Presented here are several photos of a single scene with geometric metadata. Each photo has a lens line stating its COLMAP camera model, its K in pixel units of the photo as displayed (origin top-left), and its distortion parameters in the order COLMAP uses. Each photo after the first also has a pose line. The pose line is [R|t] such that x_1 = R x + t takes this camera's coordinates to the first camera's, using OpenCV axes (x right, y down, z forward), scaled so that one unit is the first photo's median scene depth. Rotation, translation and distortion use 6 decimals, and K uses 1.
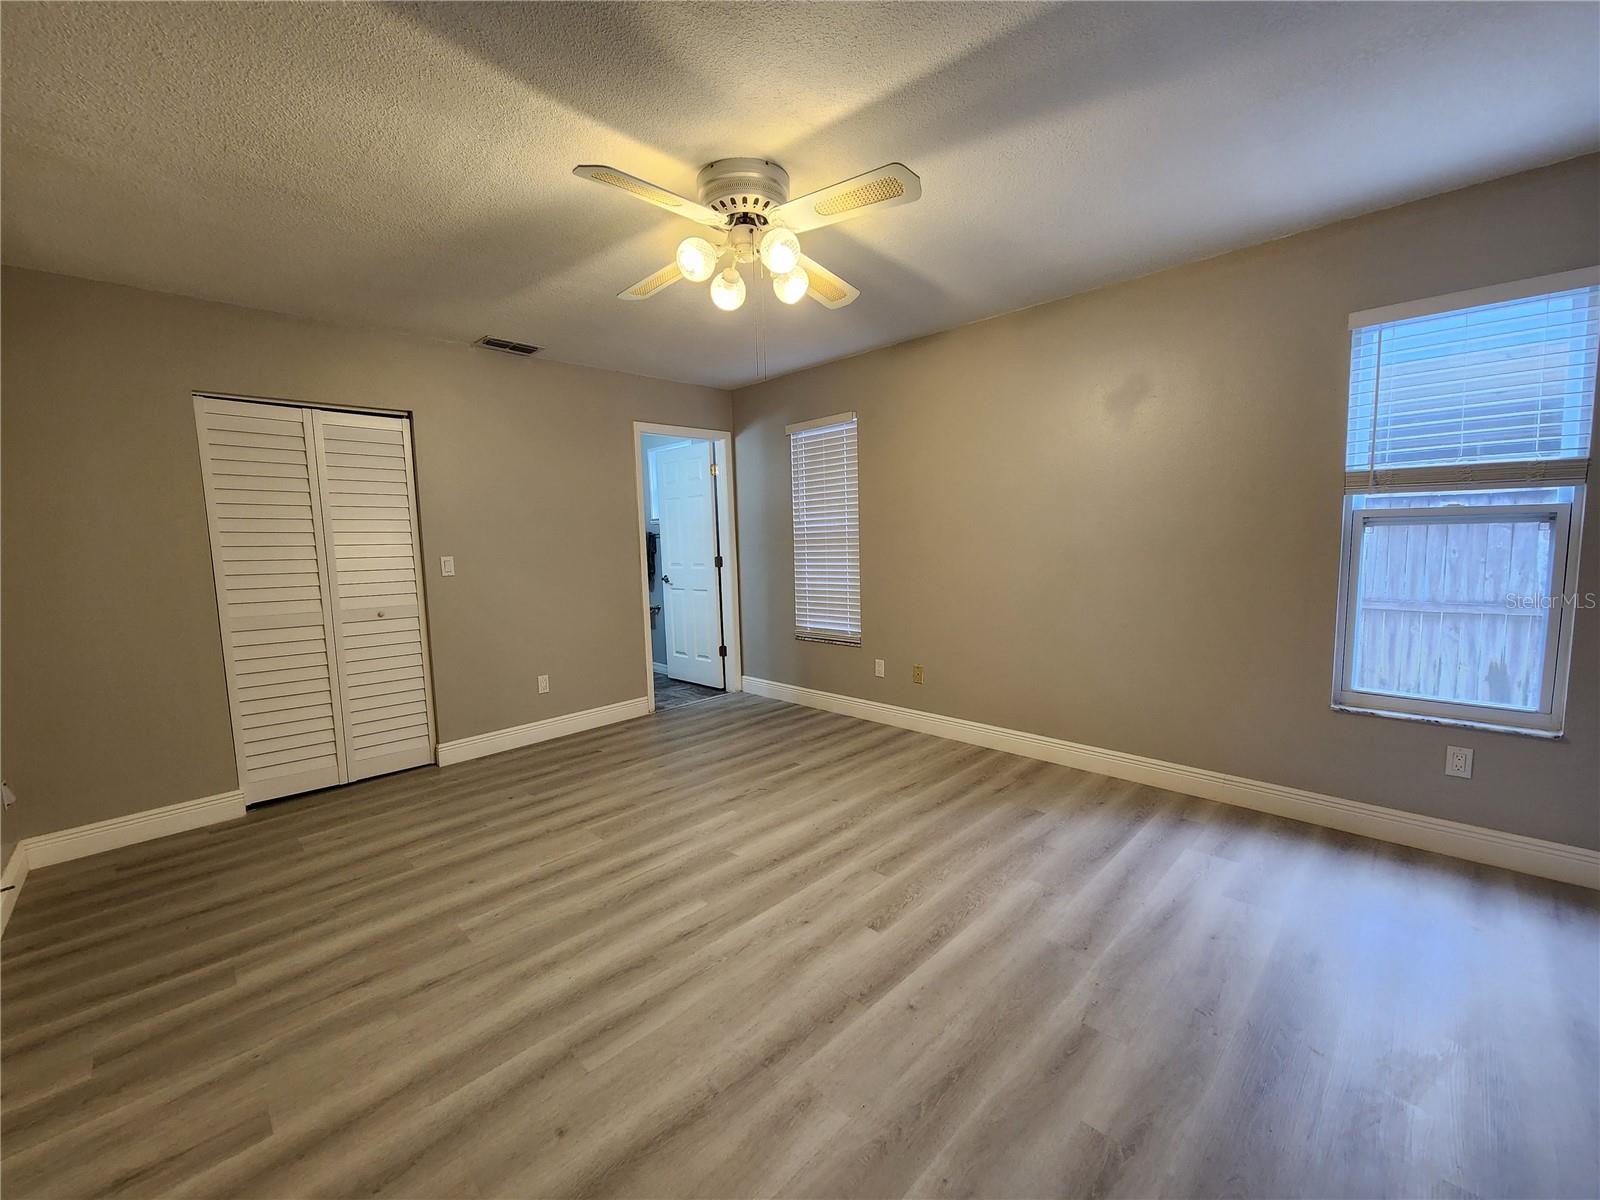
lens RADIAL K [[655.9, 0, 793.8], [0, 655.9, 603.6], [0, 0, 1]] dist [-0.002837, 0.000221]
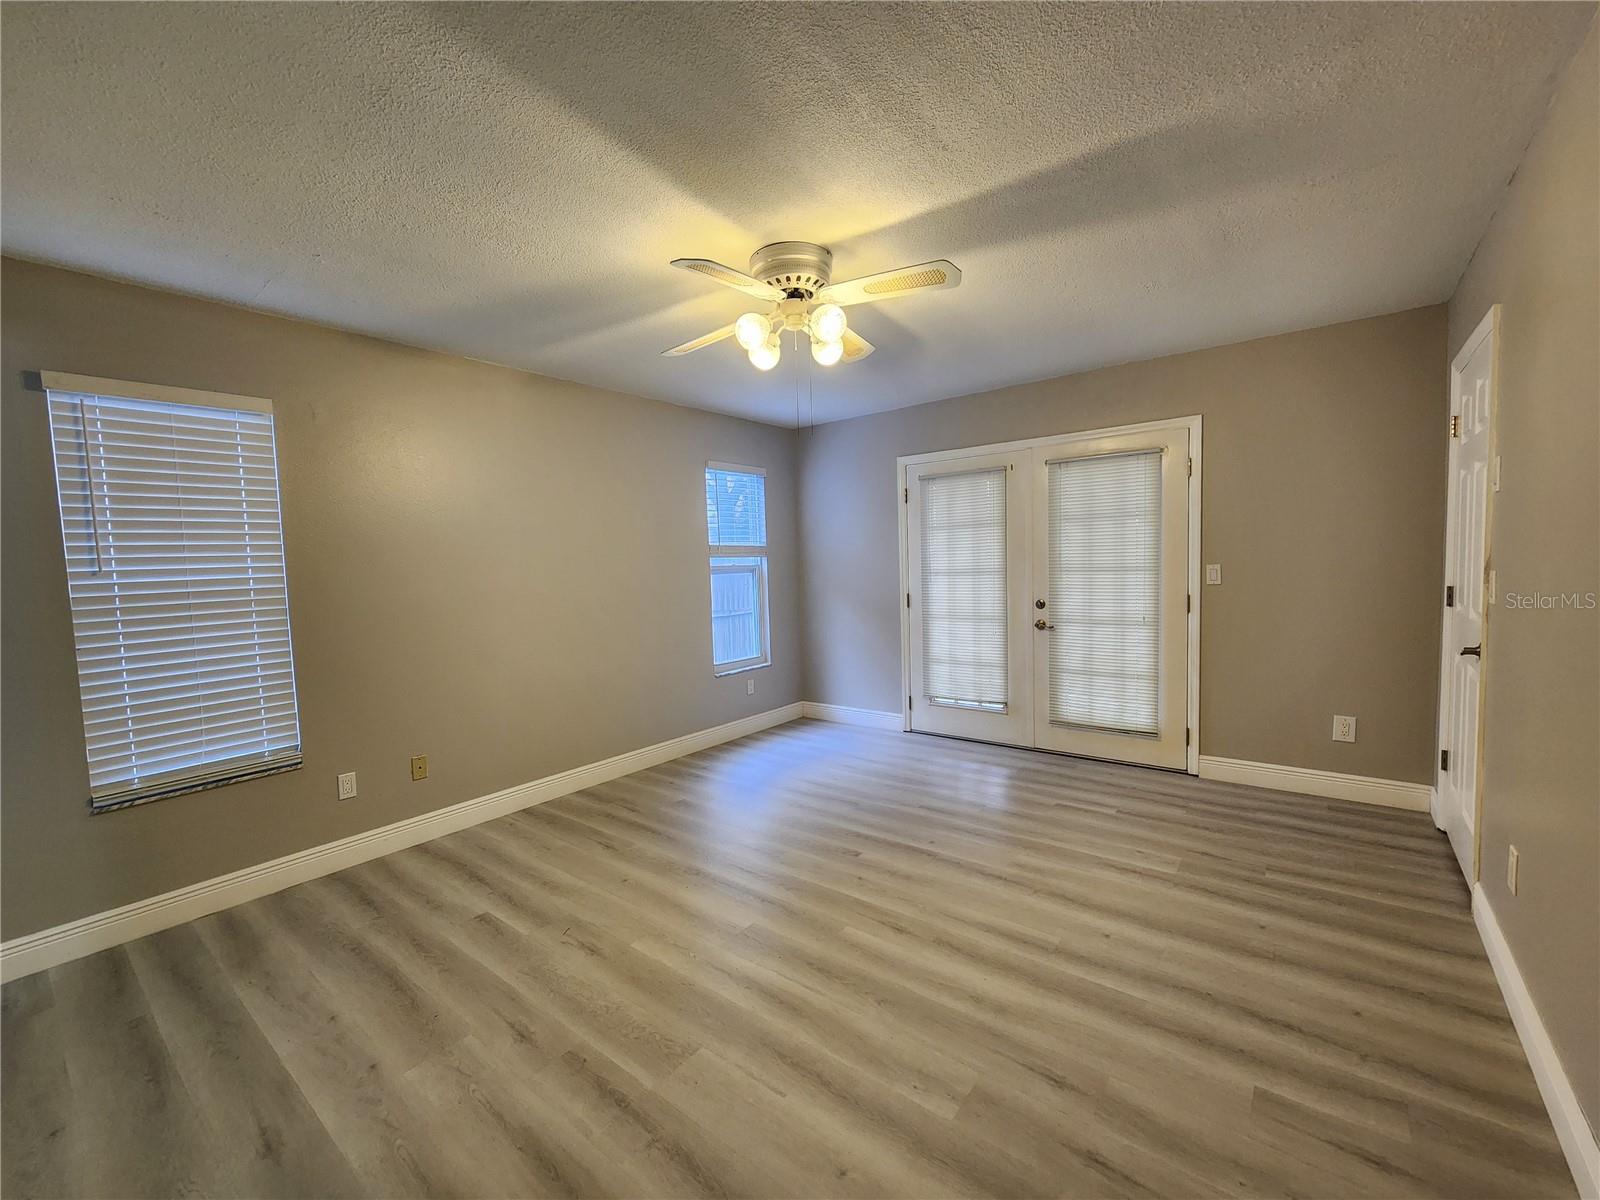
lens RADIAL K [[655.9, 0, 793.8], [0, 655.9, 603.6], [0, 0, 1]] dist [-0.002837, 0.000221]
pose [[-0.122622, -0.029464, 0.992016, -0.824244], [0.141168, 0.988878, 0.046821, -0.076202], [-0.982362, 0.145782, -0.117099, 0.824928]]
